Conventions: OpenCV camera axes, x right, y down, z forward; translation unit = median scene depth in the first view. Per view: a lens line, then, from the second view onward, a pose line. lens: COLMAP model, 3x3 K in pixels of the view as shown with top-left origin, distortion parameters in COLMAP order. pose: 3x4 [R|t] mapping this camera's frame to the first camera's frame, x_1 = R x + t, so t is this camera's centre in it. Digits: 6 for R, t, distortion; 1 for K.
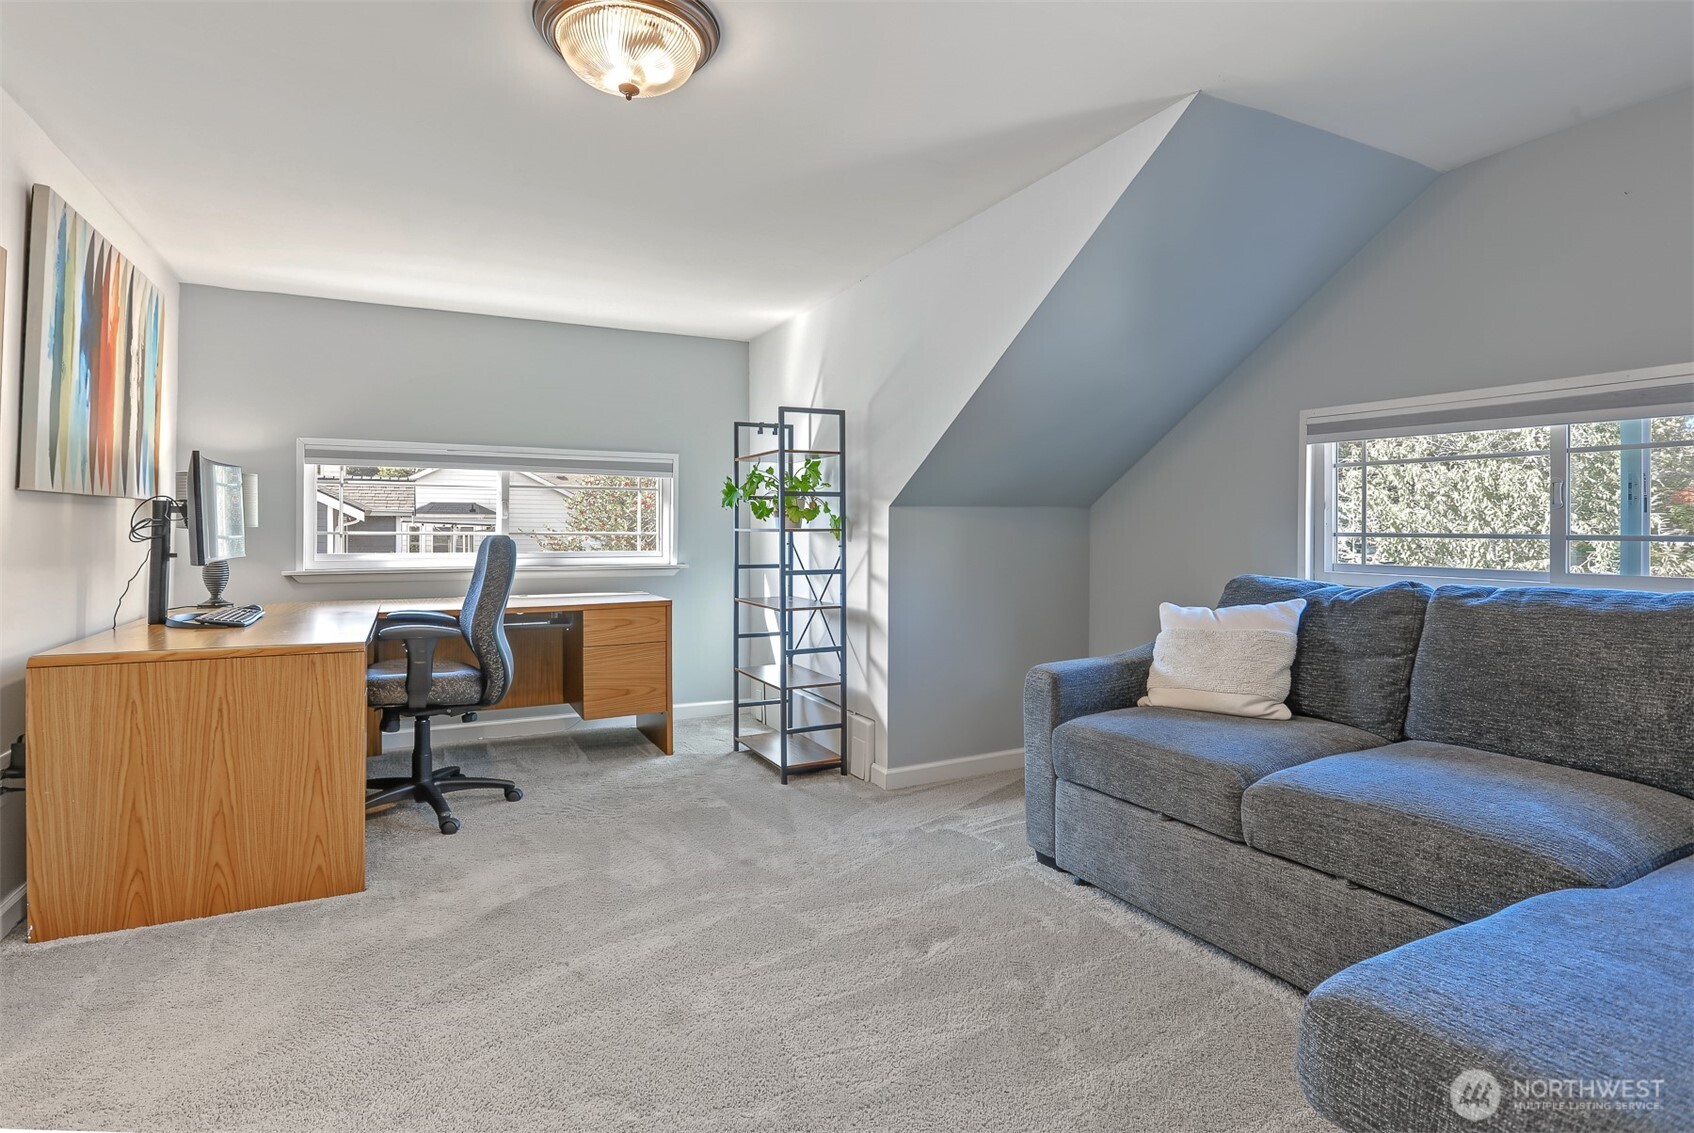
lens RADIAL K [[817.1, 0, 854.1], [0, 817.1, 536.2], [0, 0, 1]] dist [-0.004080, -0.000911]
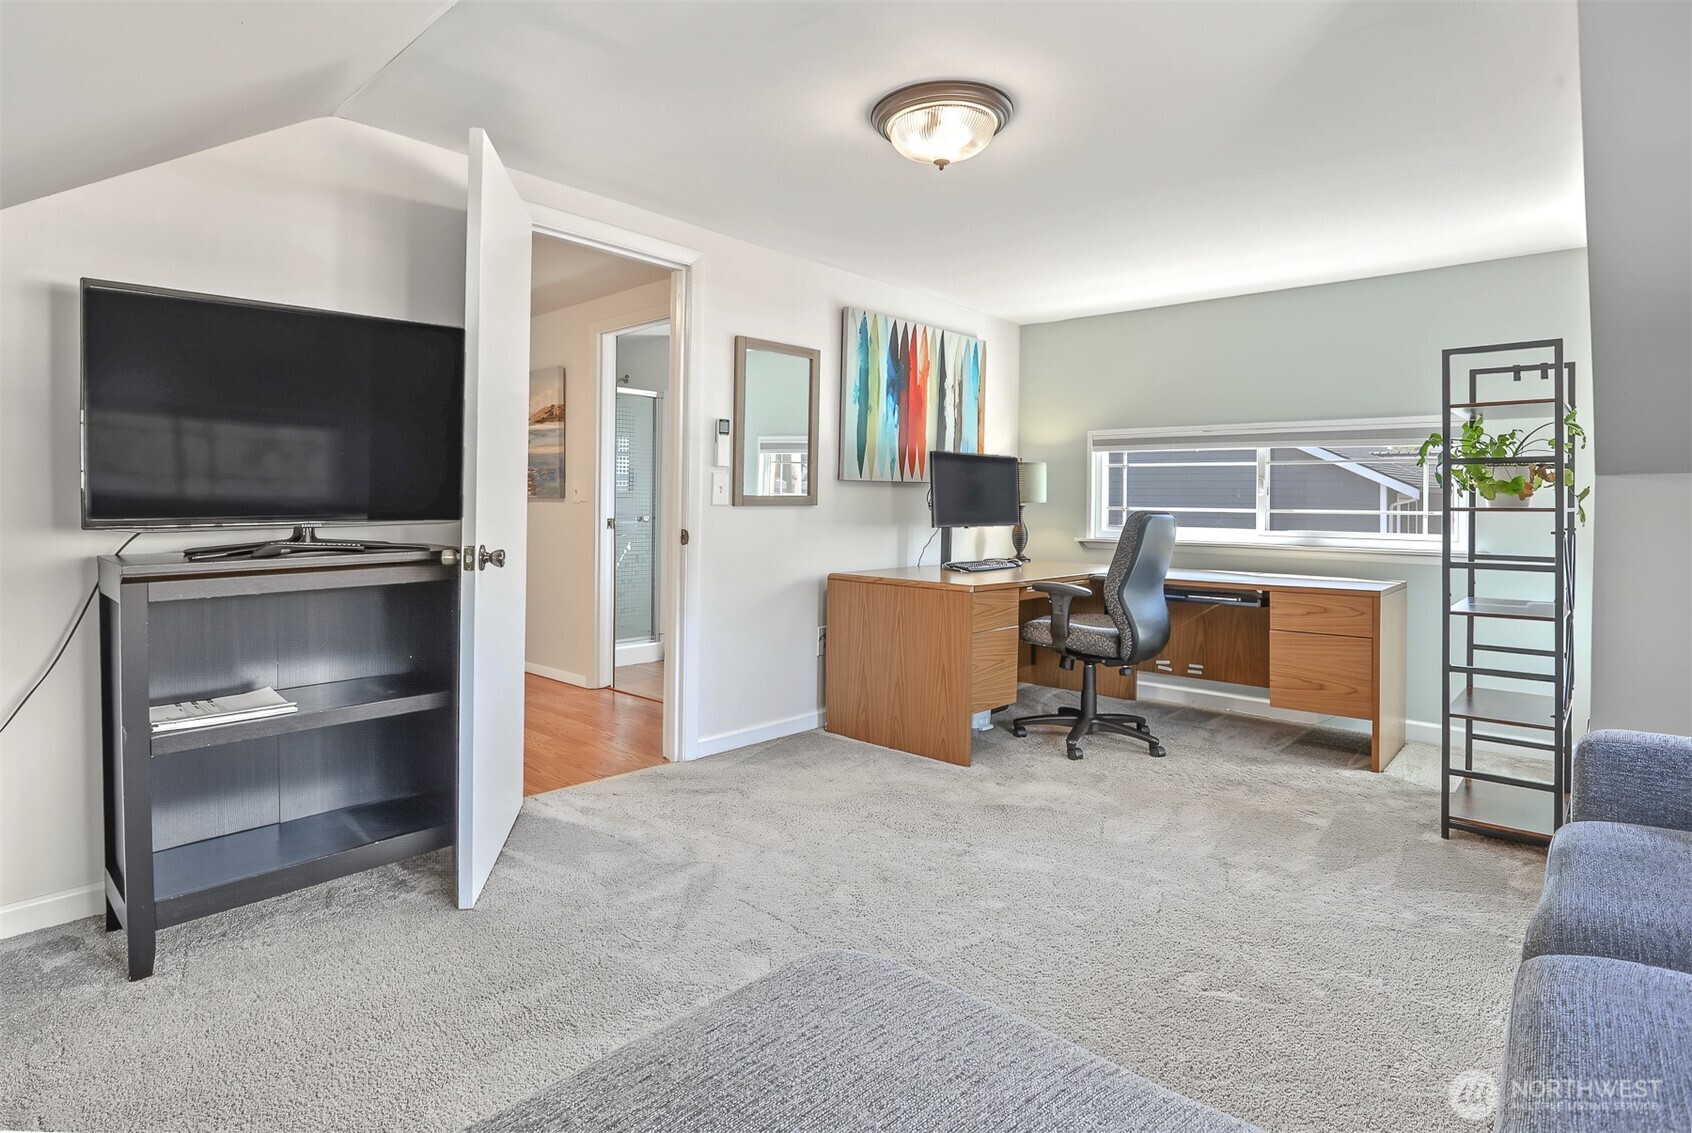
lens RADIAL K [[869.1, 0, 844.4], [0, 869.1, 508.3], [0, 0, 1]] dist [-0.001228, -0.000221]
pose [[0.401741, 0.010054, -0.915698, 0.490192], [-0.018083, 0.999832, 0.003044, -0.000392], [0.915575, 0.015336, 0.401855, 0.164690]]
